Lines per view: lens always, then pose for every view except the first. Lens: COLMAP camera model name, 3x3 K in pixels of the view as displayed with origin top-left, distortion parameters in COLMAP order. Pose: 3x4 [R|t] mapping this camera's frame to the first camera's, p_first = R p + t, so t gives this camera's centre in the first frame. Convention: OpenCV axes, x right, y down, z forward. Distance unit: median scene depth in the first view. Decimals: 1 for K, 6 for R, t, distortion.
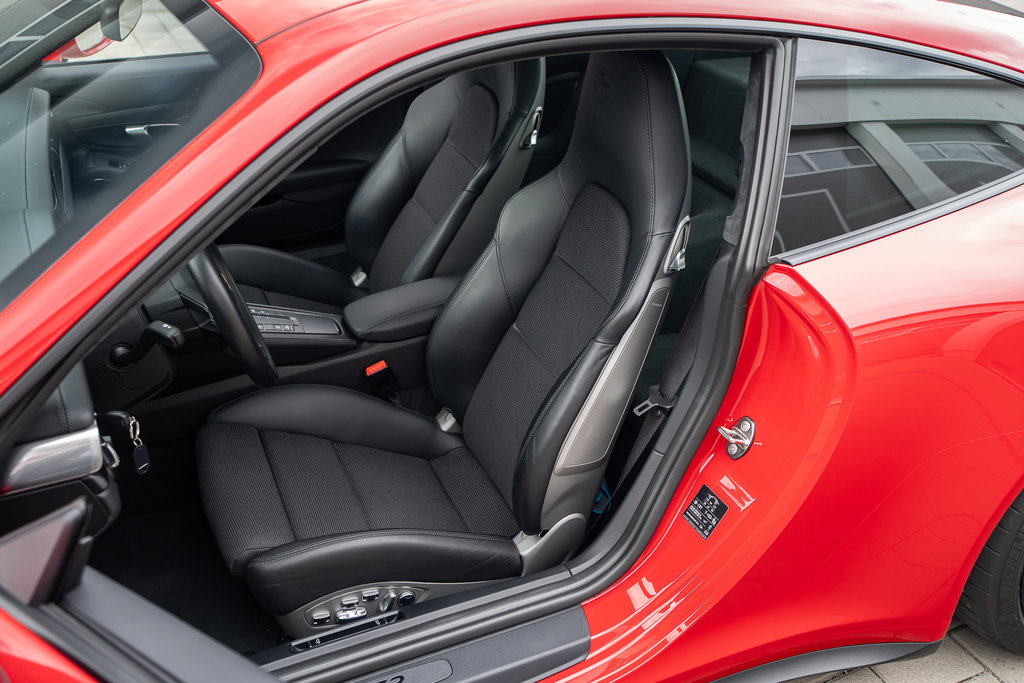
lens RADIAL K [[930.6, 0, 512.0], [0, 930.6, 341.5], [0, 0, 1]] dist [0.041187, 0.027608]
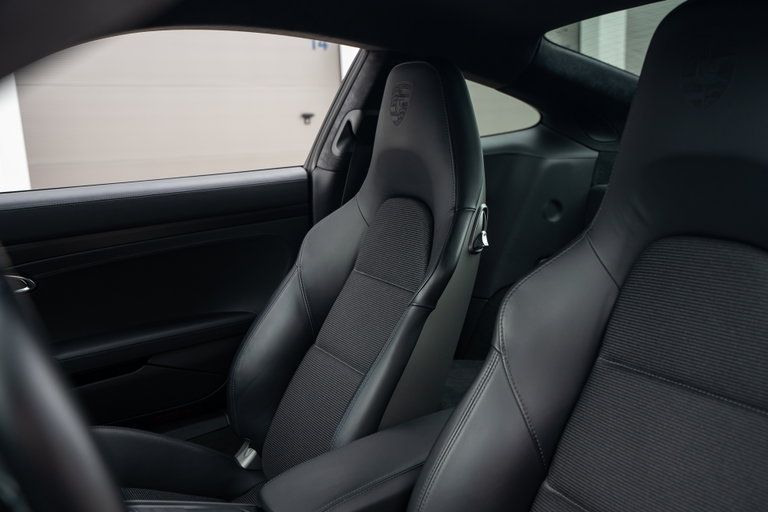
lens RADIAL K [[729.7, 0, 384.0], [0, 729.7, 256.0], [0, 0, 1]] dist [0.062550, 0.012950]
pose [[0.990347, -0.073990, 0.117207, -0.144160], [0.109941, 0.934282, -0.339161, -0.005092], [-0.084410, 0.348773, 0.933398, 0.468785]]
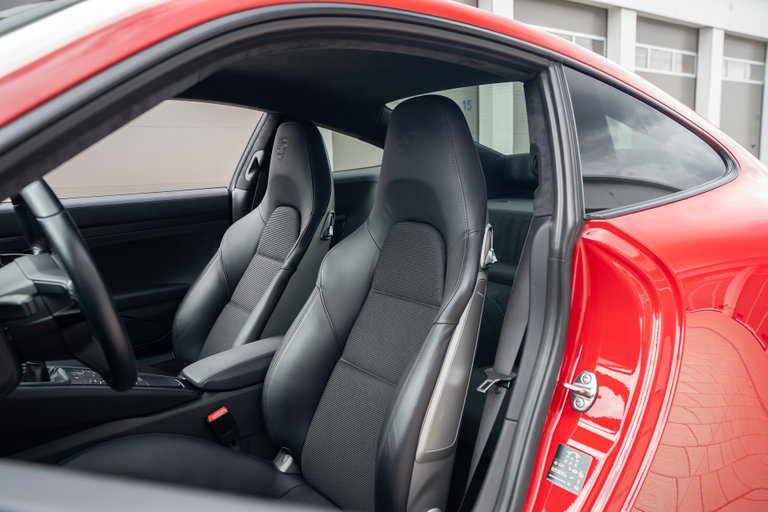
lens RADIAL K [[613.5, 0, 384.0], [0, 613.5, 256.0], [0, 0, 1]] dist [0.003054, 0.000241]
pose [[0.975359, -0.066465, 0.210375, -0.092327], [0.138771, 0.926116, -0.350786, 0.131109], [-0.171517, 0.371336, 0.912519, 0.241864]]
